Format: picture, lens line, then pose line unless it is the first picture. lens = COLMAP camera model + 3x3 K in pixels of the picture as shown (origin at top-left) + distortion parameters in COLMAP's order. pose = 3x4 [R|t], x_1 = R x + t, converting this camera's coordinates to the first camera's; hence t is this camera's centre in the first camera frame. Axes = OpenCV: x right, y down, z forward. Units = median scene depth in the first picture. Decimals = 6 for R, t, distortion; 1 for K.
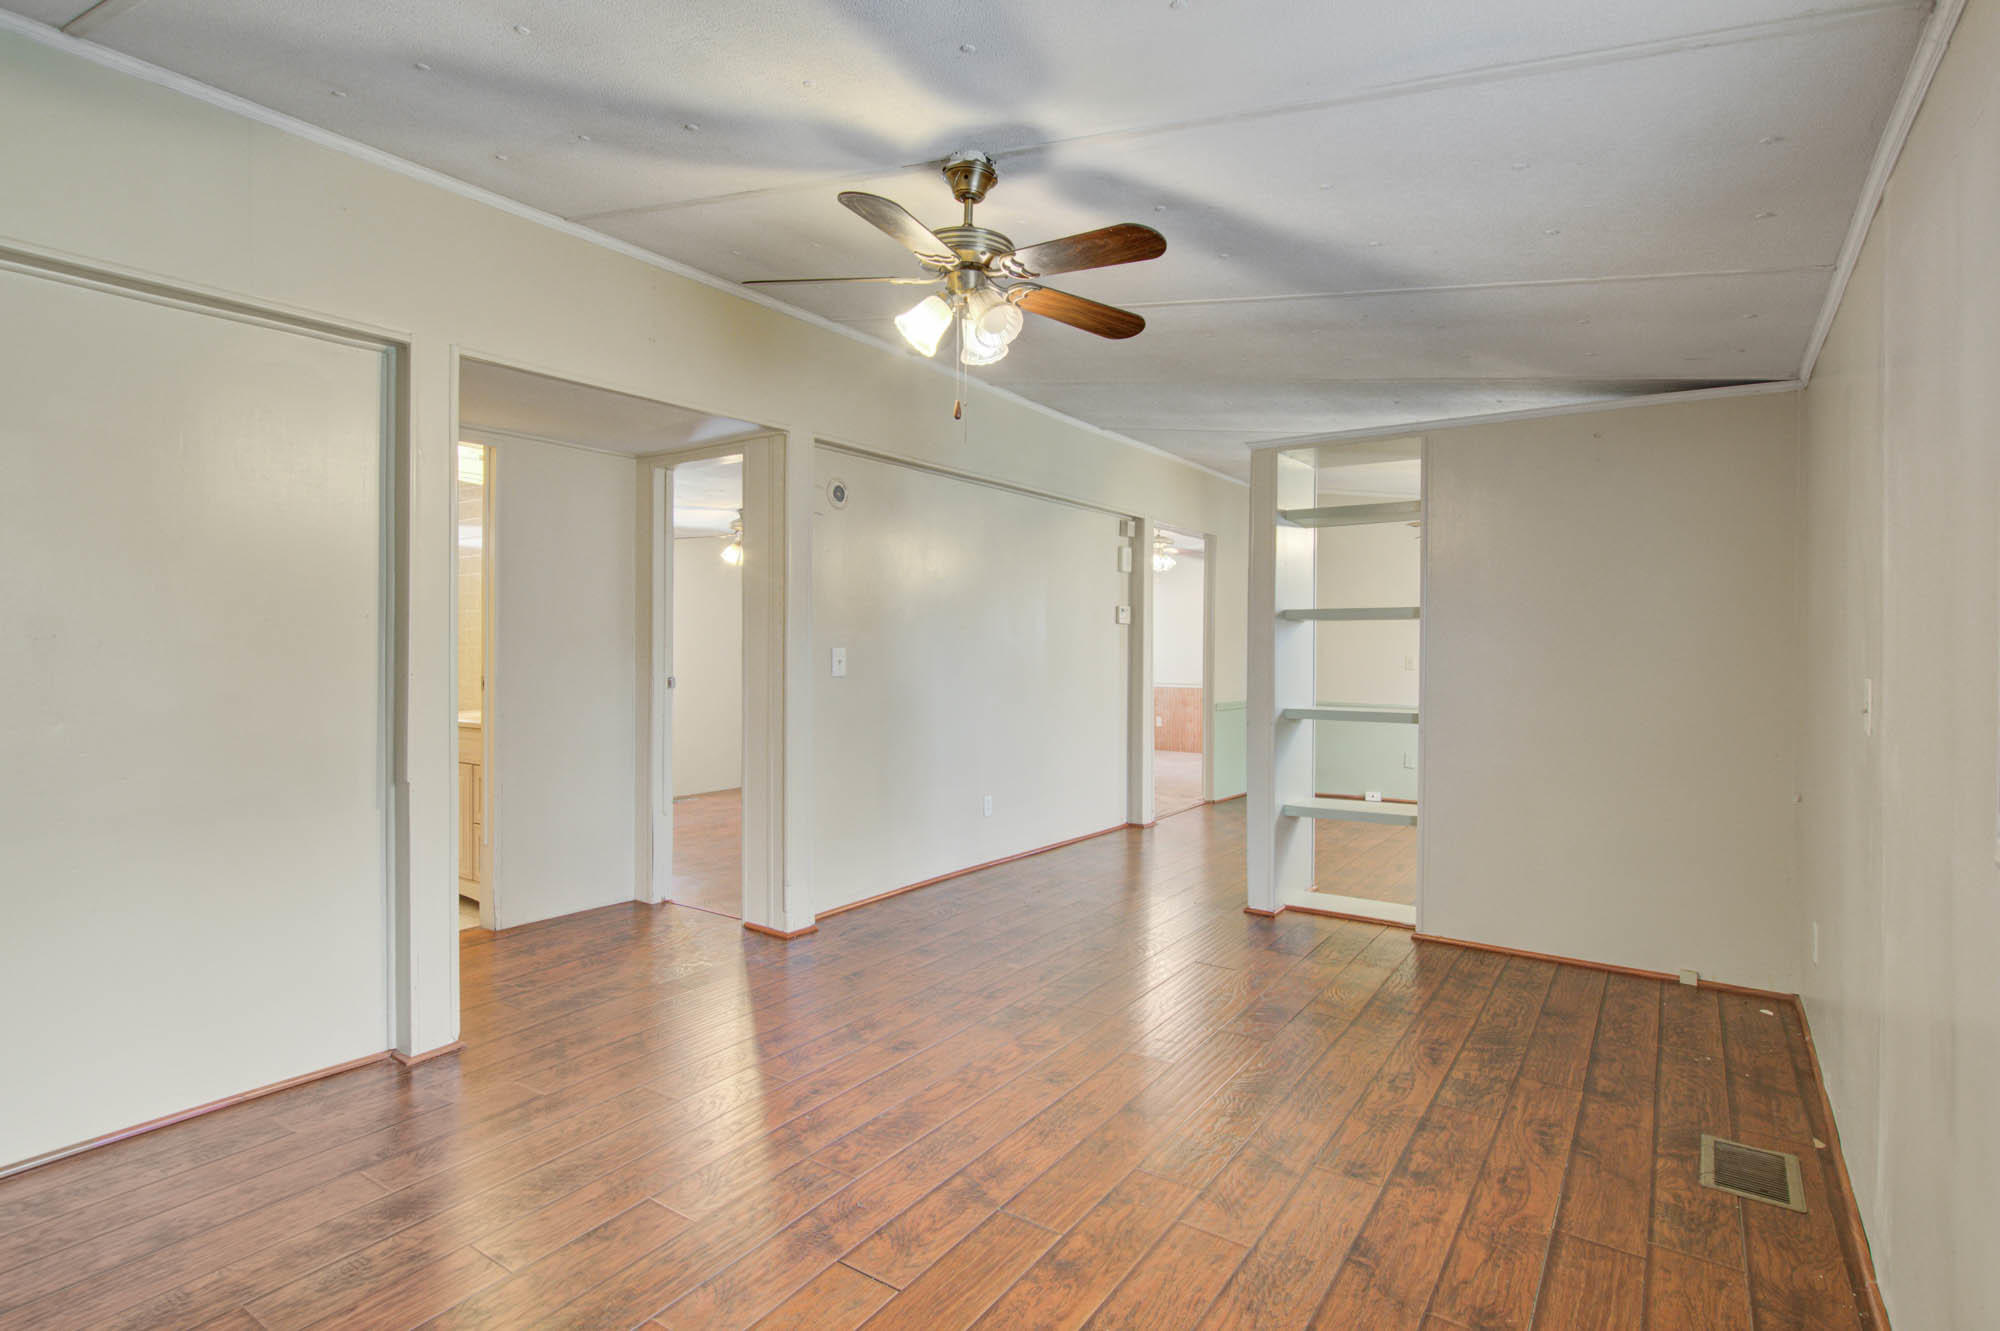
lens RADIAL K [[999.5, 0, 1007.9], [0, 999.5, 654.6], [0, 0, 1]] dist [0.017530, -0.012039]
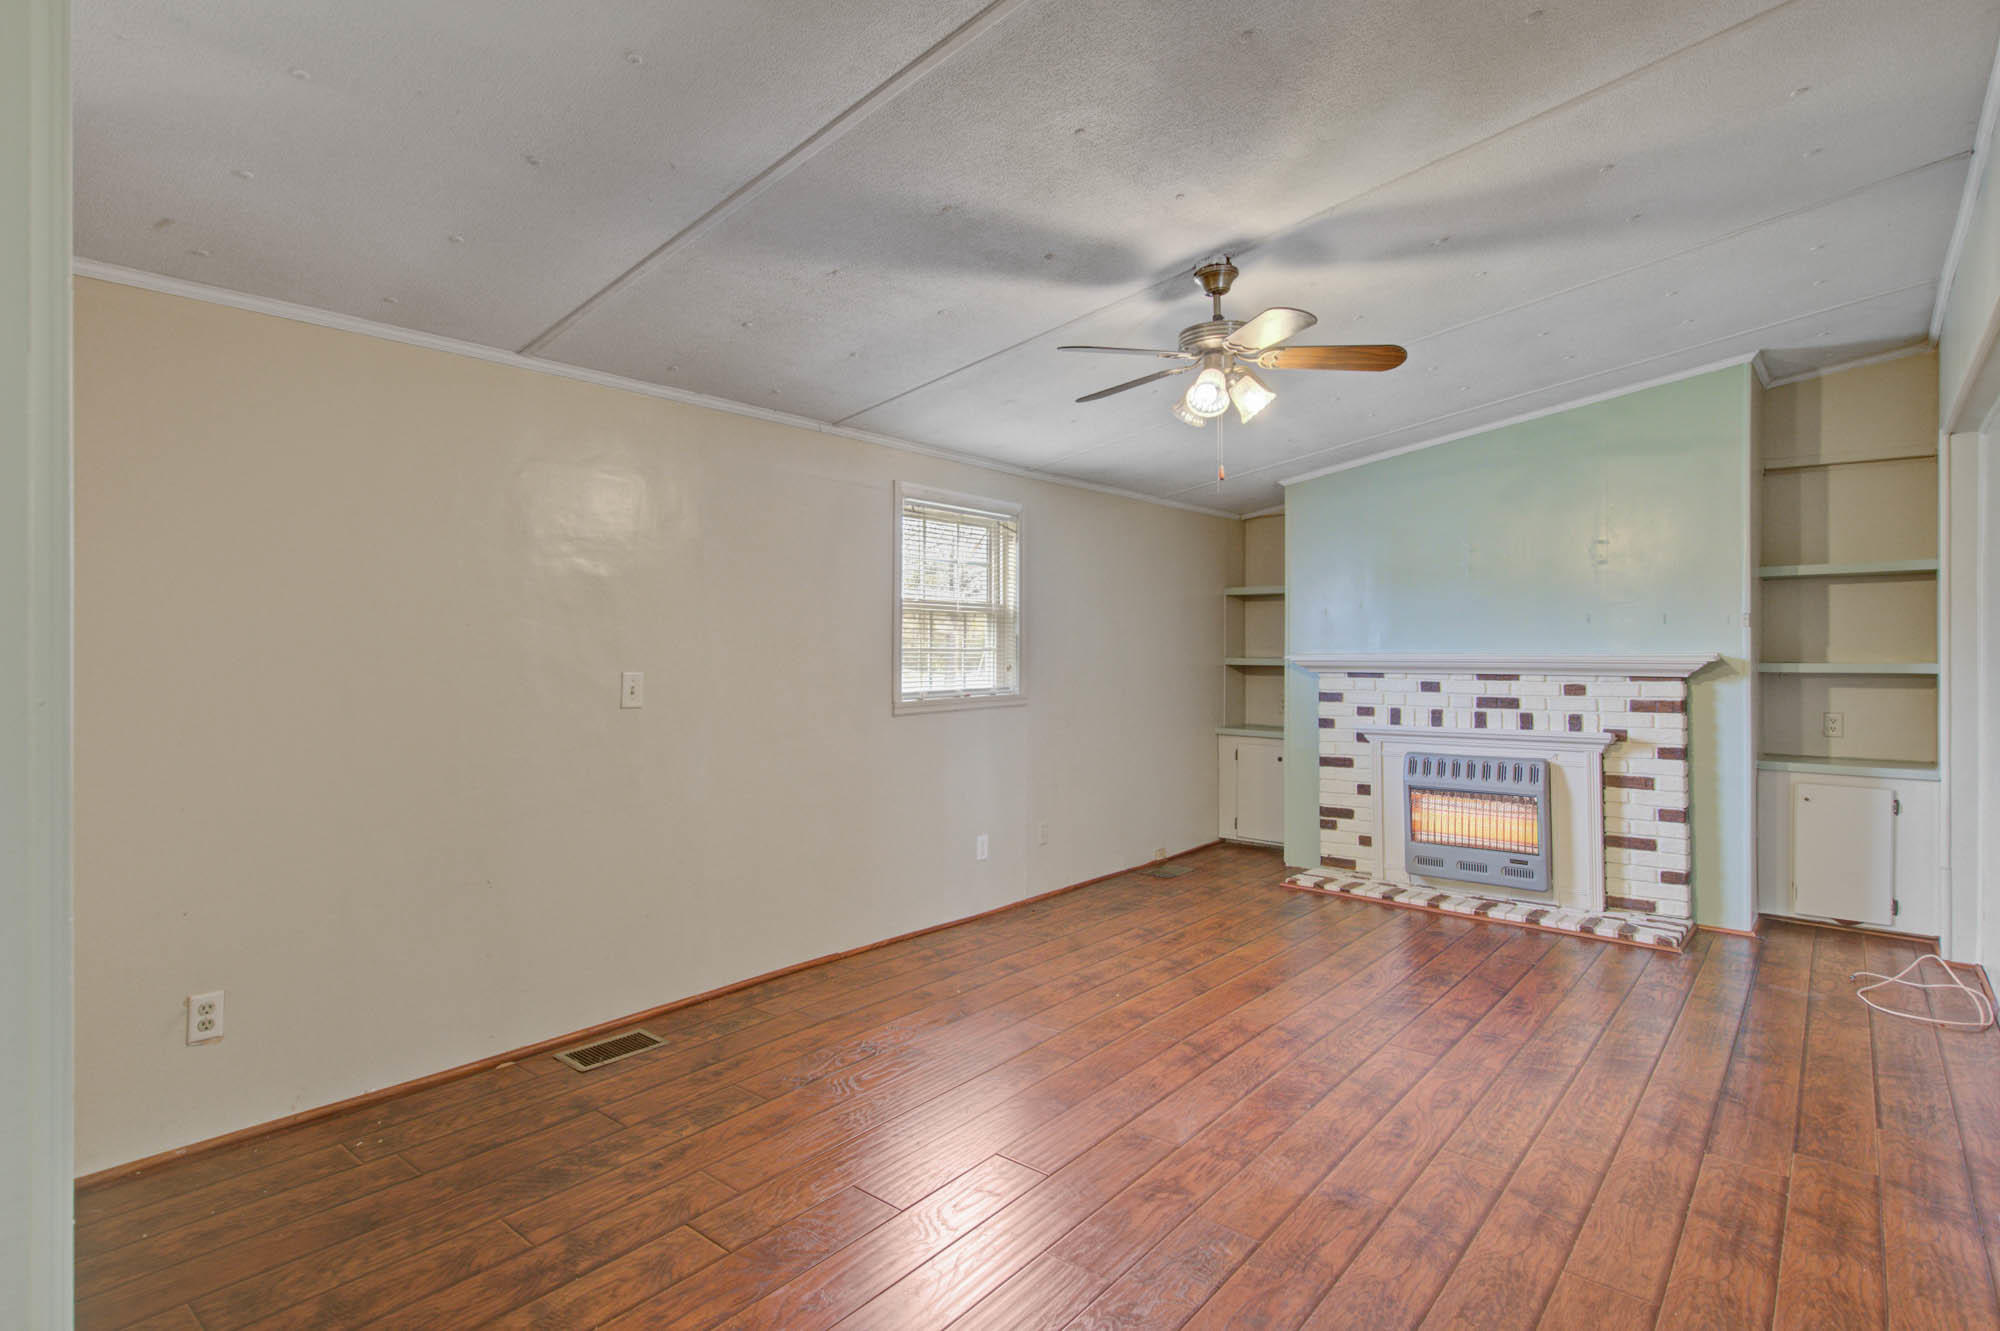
lens RADIAL K [[999.5, 0, 1007.9], [0, 999.5, 654.6], [0, 0, 1]] dist [0.017530, -0.012039]
pose [[-0.994826, -0.004296, 0.101503, 0.086394], [-0.001980, 0.999736, 0.022898, -0.036947], [-0.101574, 0.022579, -0.994572, 2.189313]]
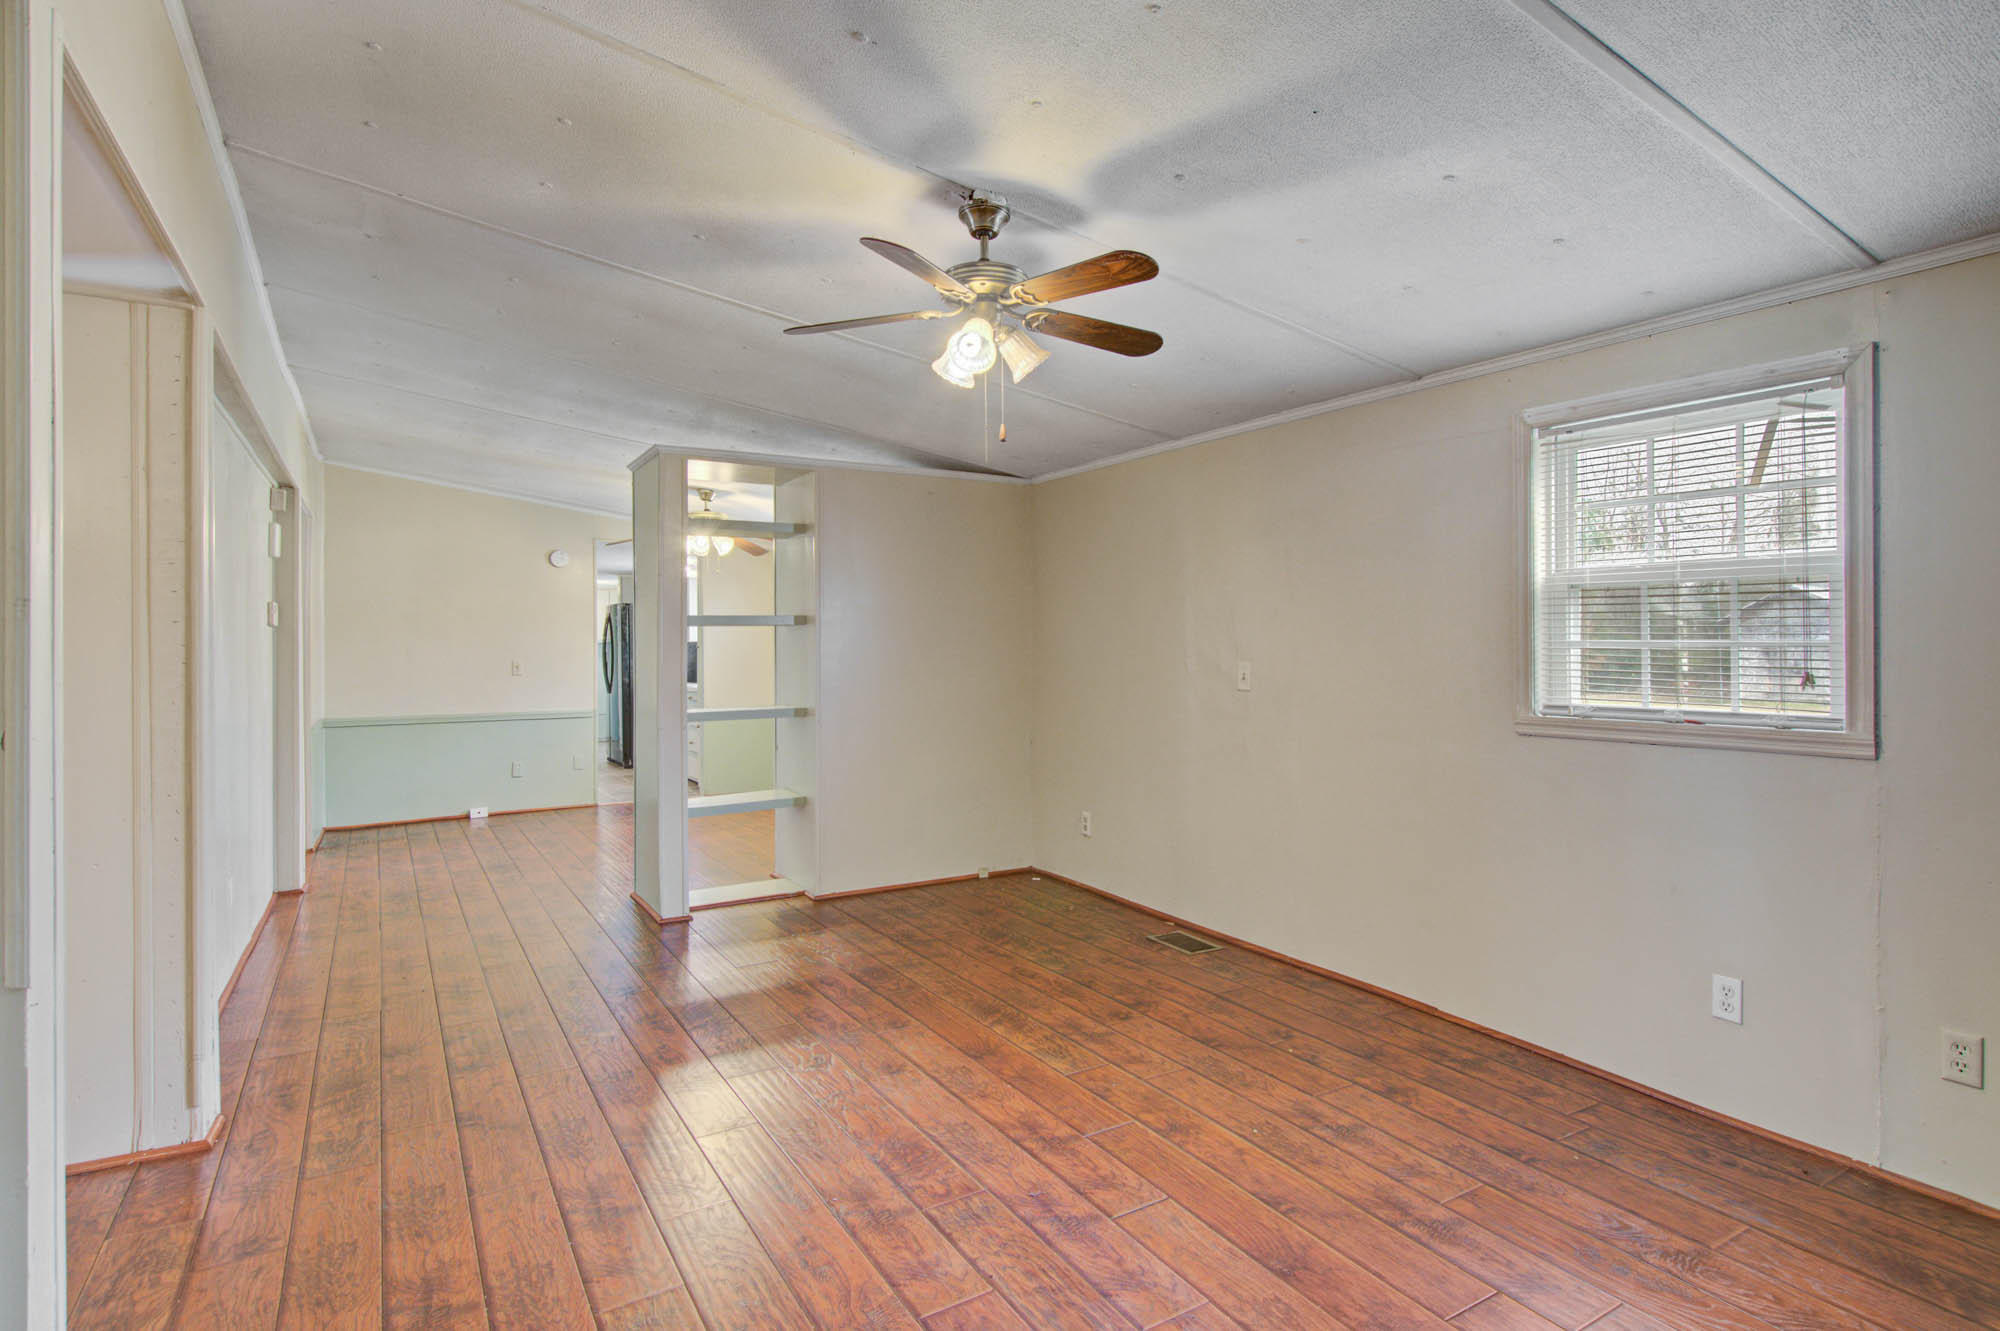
lens RADIAL K [[1019.8, 0, 1012.1], [0, 1019.8, 649.3], [0, 0, 1]] dist [0.002998, -0.000605]
pose [[0.408798, -0.011893, 0.912548, -0.991432], [0.018819, 0.999812, 0.004599, -0.016364], [-0.912431, 0.015293, 0.408945, 0.519566]]
